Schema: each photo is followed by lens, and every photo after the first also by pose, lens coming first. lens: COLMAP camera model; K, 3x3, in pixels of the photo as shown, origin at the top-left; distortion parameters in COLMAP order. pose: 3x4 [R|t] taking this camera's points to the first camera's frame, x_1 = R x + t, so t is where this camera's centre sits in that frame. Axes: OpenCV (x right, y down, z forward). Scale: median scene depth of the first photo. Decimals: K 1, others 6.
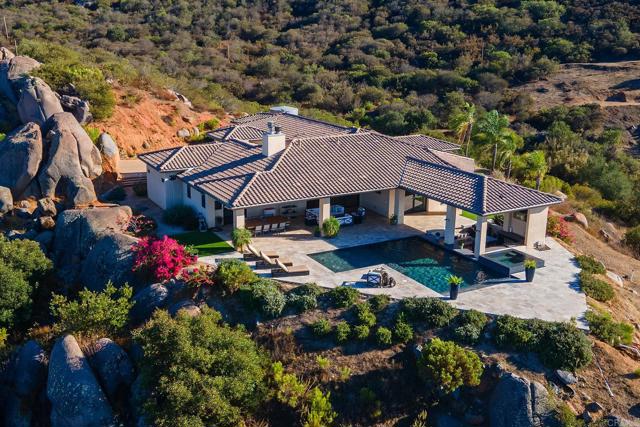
lens RADIAL K [[649.5, 0, 301.3], [0, 649.5, 214.4], [0, 0, 1]] dist [0.017813, -0.002196]
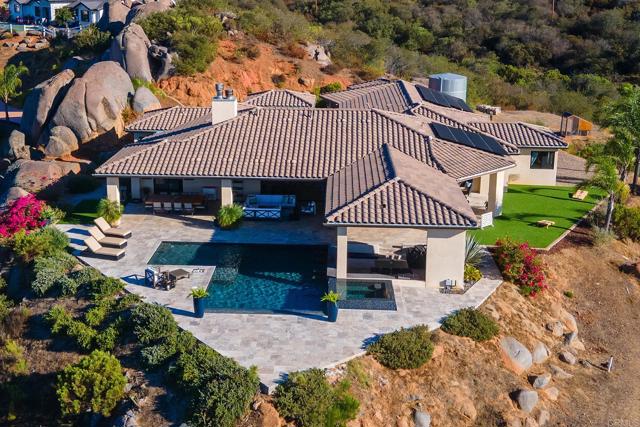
lens RADIAL K [[823.4, 0, 320.0], [0, 823.4, 213.5], [0, 0, 1]] dist [0.030462, -0.008900]
pose [[0.859872, 0.145655, -0.489290, 0.547584], [-0.142470, 0.988821, 0.043984, -0.038698], [0.490227, 0.031888, 0.871012, 0.131240]]
